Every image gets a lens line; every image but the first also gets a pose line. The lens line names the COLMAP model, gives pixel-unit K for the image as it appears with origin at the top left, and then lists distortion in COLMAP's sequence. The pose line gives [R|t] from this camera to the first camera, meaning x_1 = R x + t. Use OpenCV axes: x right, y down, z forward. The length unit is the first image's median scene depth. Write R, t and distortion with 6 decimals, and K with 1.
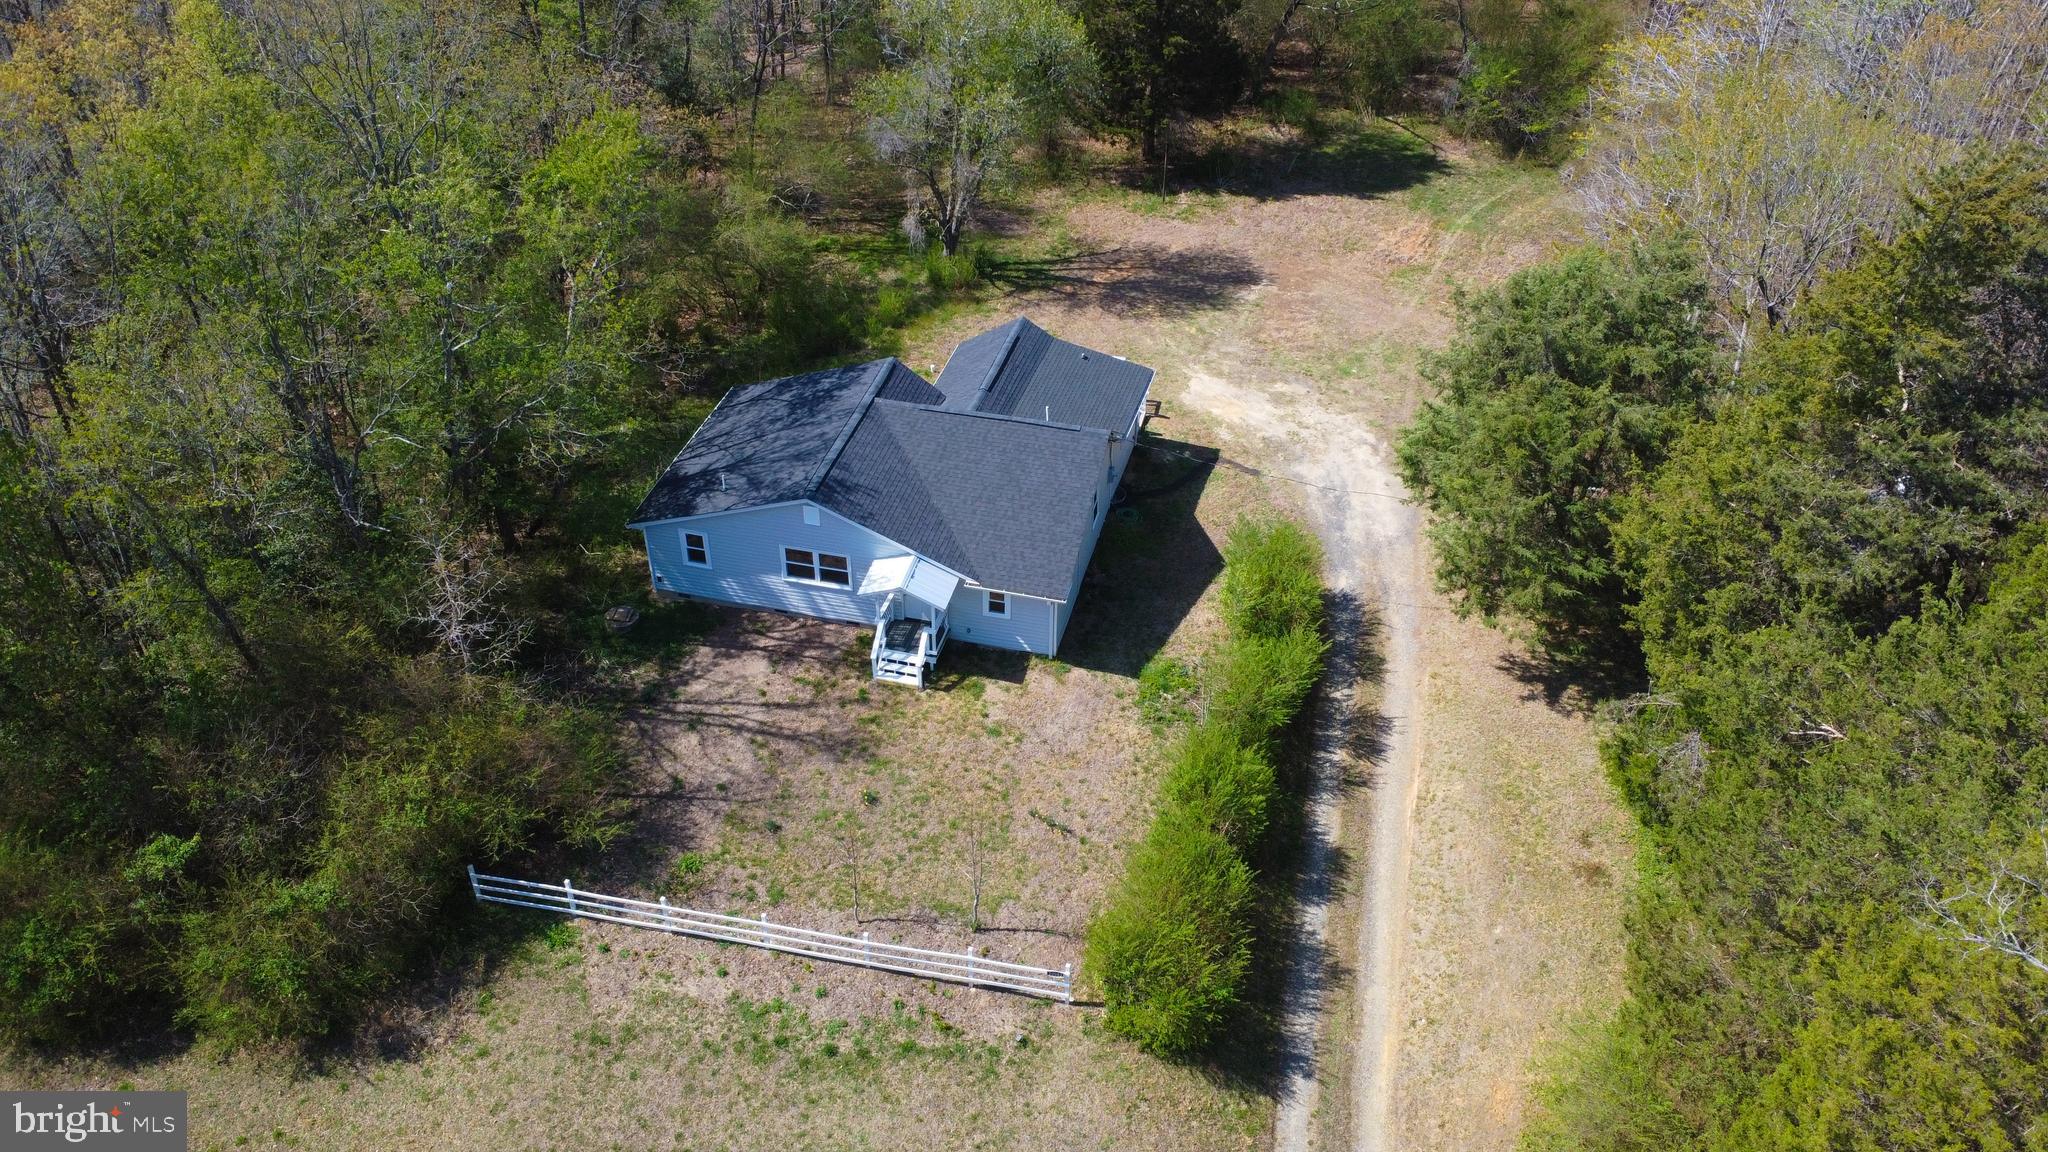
lens RADIAL K [[1551.5, 0, 1029.9], [0, 1551.5, 587.0], [0, 0, 1]] dist [0.003338, -0.001546]
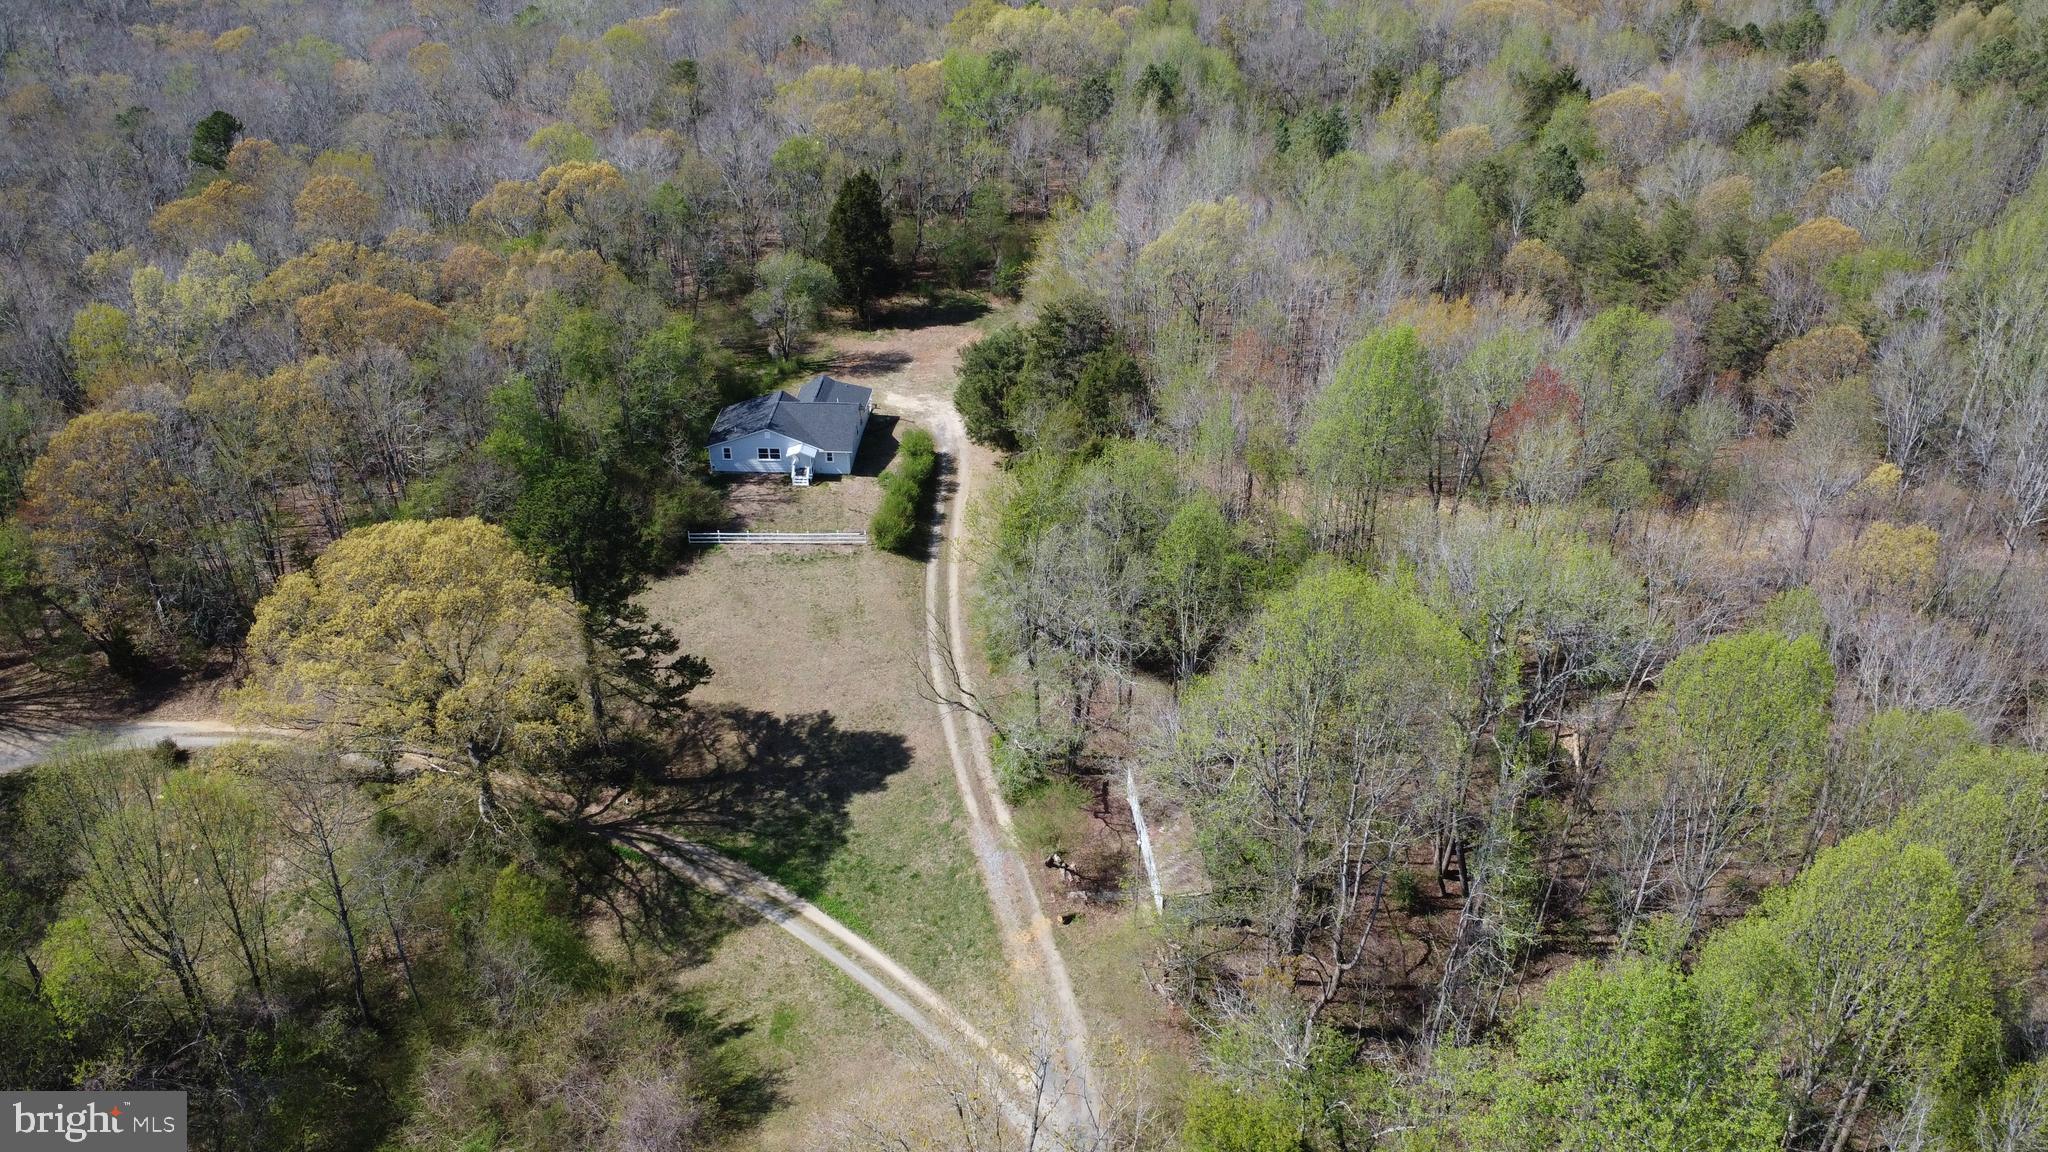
lens RADIAL K [[1551.5, 0, 1055.0], [0, 1551.5, 579.1], [0, 0, 1]] dist [0.003338, -0.001546]
pose [[0.977923, -0.112085, 0.176360, -0.164406], [0.129855, 0.987196, -0.092637, 0.633031], [-0.163718, 0.113493, 0.979957, -2.223921]]
